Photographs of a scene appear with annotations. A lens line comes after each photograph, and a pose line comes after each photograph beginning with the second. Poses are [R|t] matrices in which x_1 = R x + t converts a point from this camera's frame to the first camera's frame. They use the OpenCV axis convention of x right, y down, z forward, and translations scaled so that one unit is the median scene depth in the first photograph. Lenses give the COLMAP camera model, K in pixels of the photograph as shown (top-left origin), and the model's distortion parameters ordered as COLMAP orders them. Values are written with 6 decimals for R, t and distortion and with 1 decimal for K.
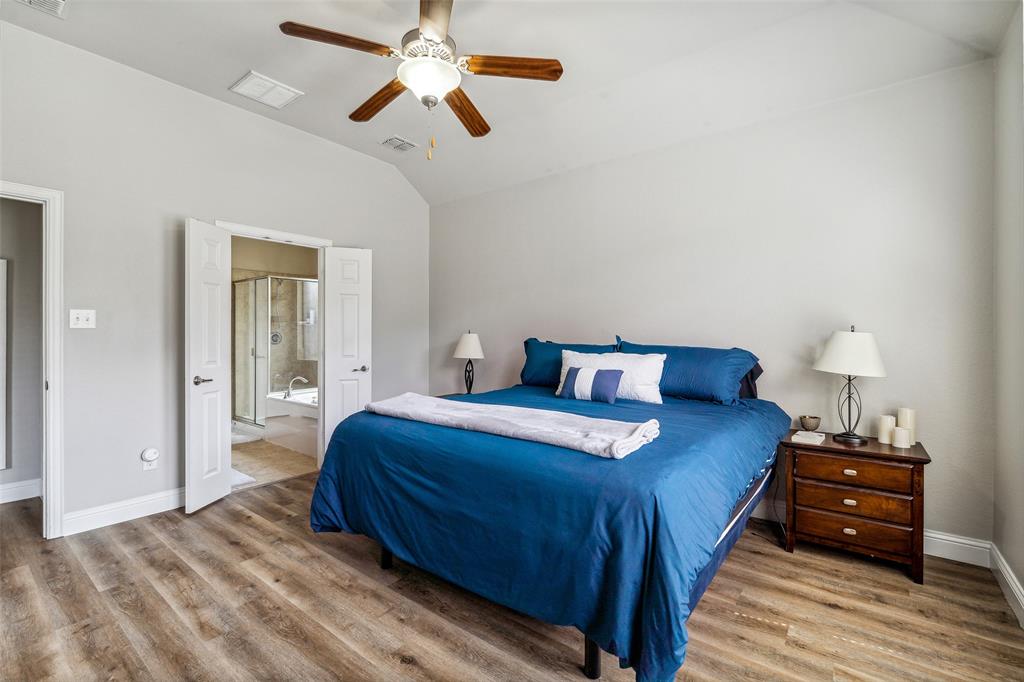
lens RADIAL K [[456.7, 0, 519.3], [0, 456.7, 336.5], [0, 0, 1]] dist [-0.001256, -0.000281]
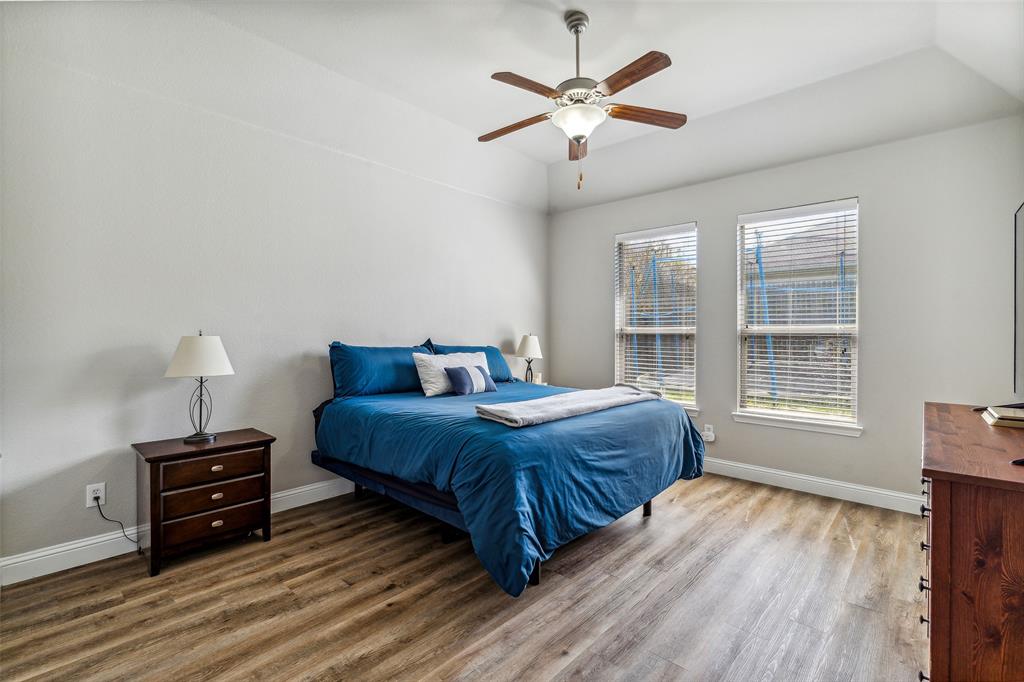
lens RADIAL K [[456.7, 0, 519.5], [0, 456.7, 341.7], [0, 0, 1]] dist [-0.001256, -0.000281]
pose [[0.078326, -0.006544, 0.996906, -0.734512], [0.001873, 0.999978, 0.006417, -0.002038], [-0.996926, 0.001364, 0.078336, 0.568162]]
